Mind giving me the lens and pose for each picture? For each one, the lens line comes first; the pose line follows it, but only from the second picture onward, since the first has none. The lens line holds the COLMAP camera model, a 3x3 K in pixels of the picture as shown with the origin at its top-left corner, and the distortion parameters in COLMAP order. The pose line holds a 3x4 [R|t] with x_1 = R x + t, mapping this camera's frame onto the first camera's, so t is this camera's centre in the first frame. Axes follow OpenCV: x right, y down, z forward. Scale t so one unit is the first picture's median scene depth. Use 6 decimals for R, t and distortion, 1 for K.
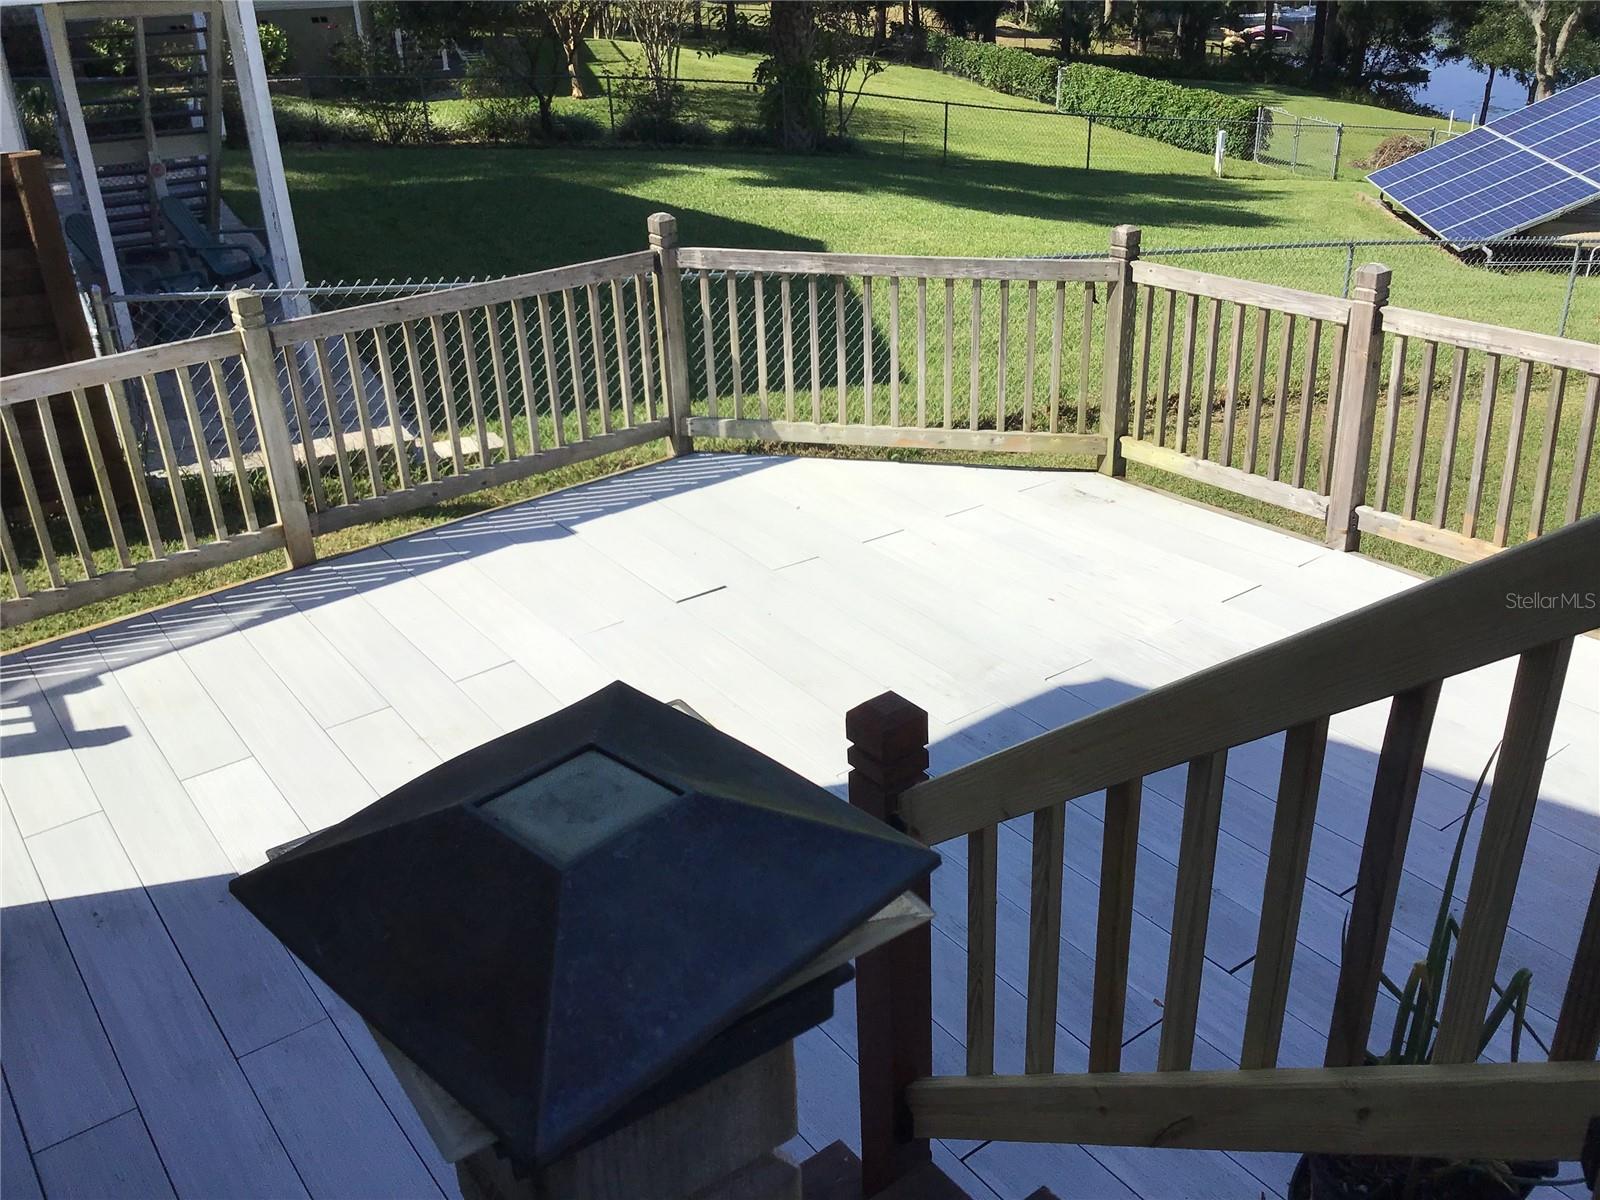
lens RADIAL K [[1433.1, 0, 782.9], [0, 1433.1, 571.2], [0, 0, 1]] dist [0.110398, -0.254696]
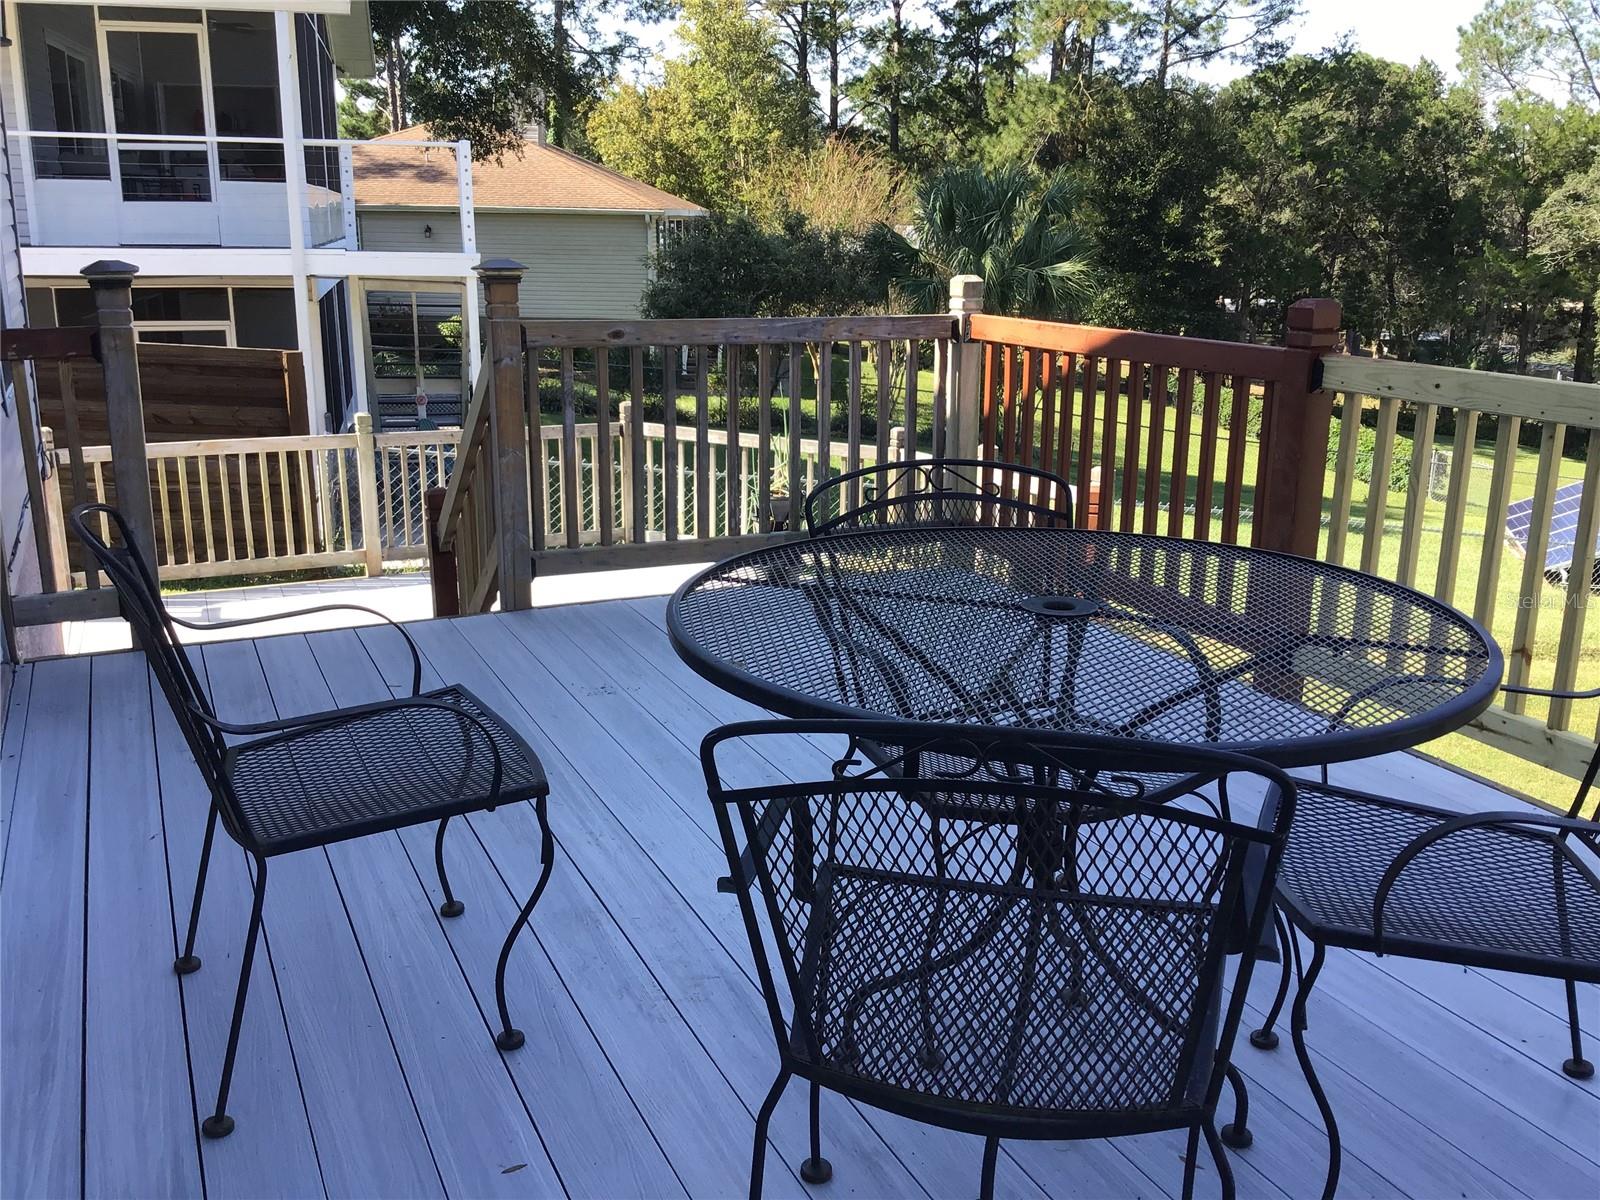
lens RADIAL K [[1440.6, 0, 800.0], [0, 1440.6, 600.0], [0, 0, 1]] dist [0.125042, -0.252322]
pose [[0.974387, 0.092899, -0.204792, 0.122821], [-0.132346, 0.973165, -0.188238, 0.067287], [0.181810, 0.210520, 0.960534, -0.131571]]
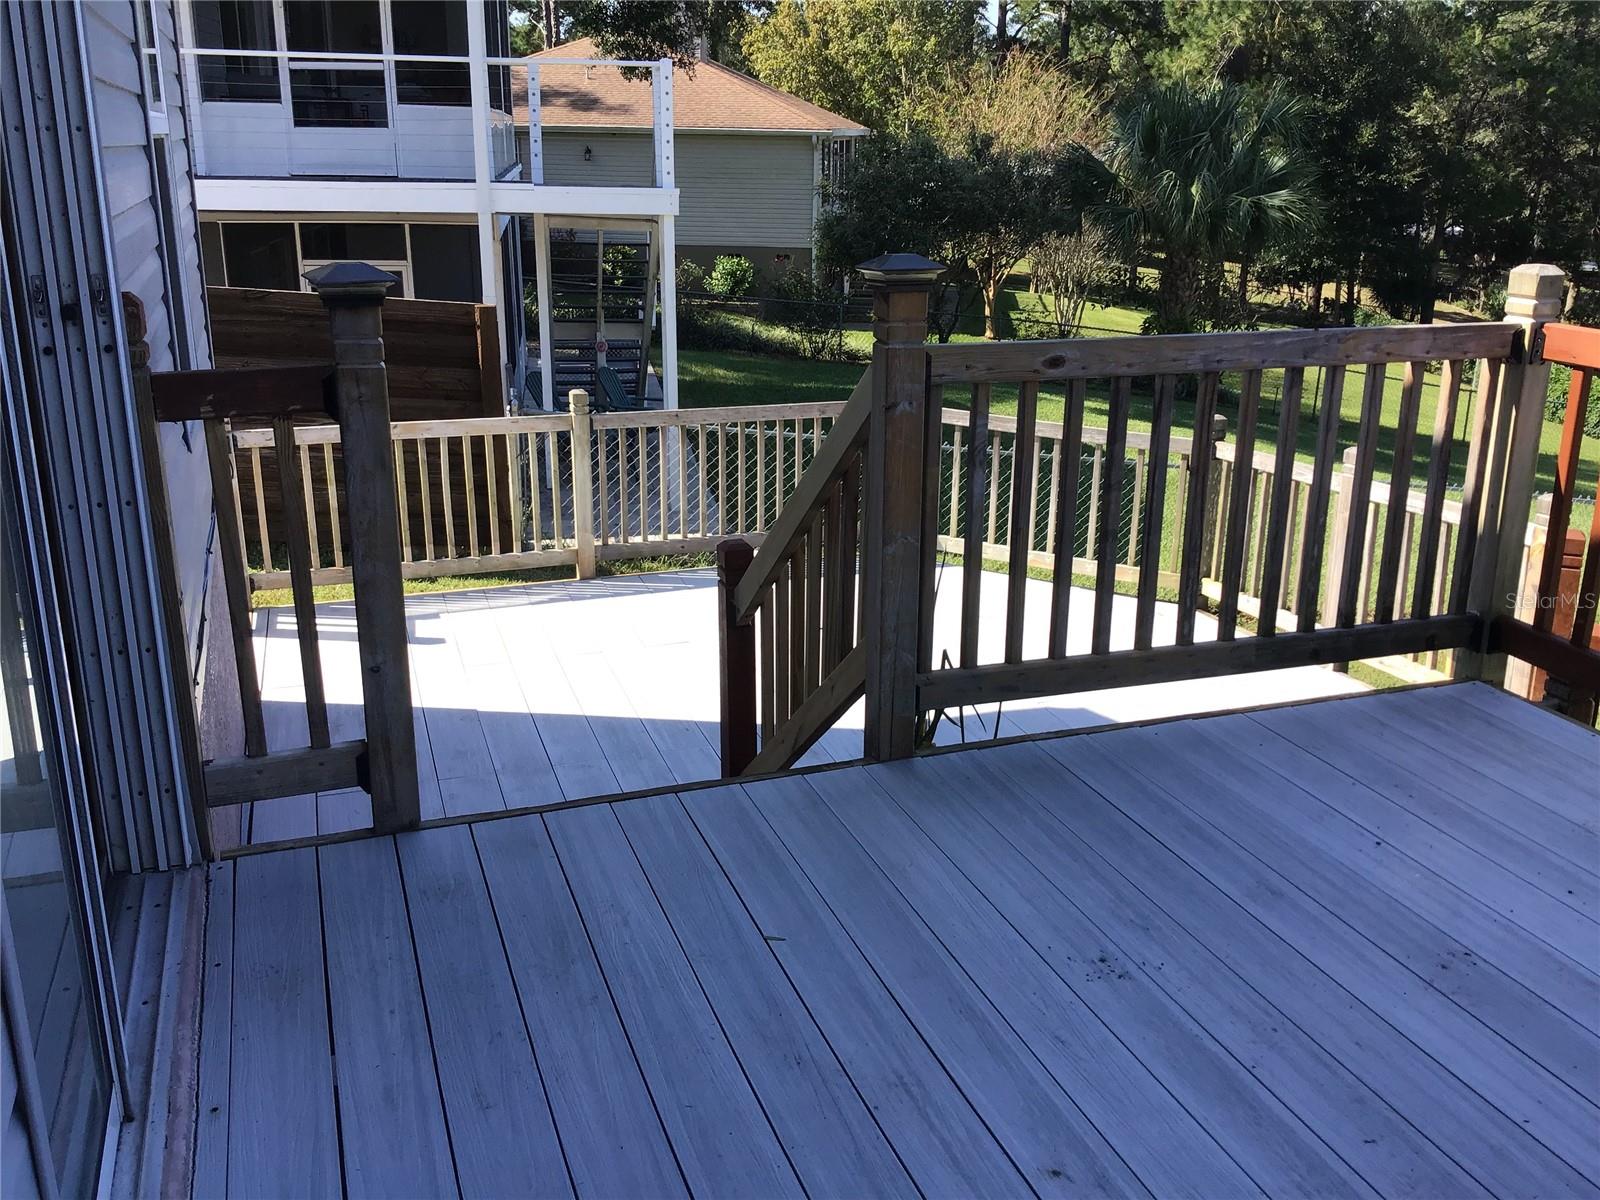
lens RADIAL K [[1420.9, 0, 800.0], [0, 1420.9, 600.0], [0, 0, 1]] dist [0.070837, -0.098076]
pose [[0.951924, 0.133454, -0.275737, 0.066081], [-0.171496, 0.978007, -0.118710, 0.036305], [0.253831, 0.160290, 0.953875, -0.076339]]
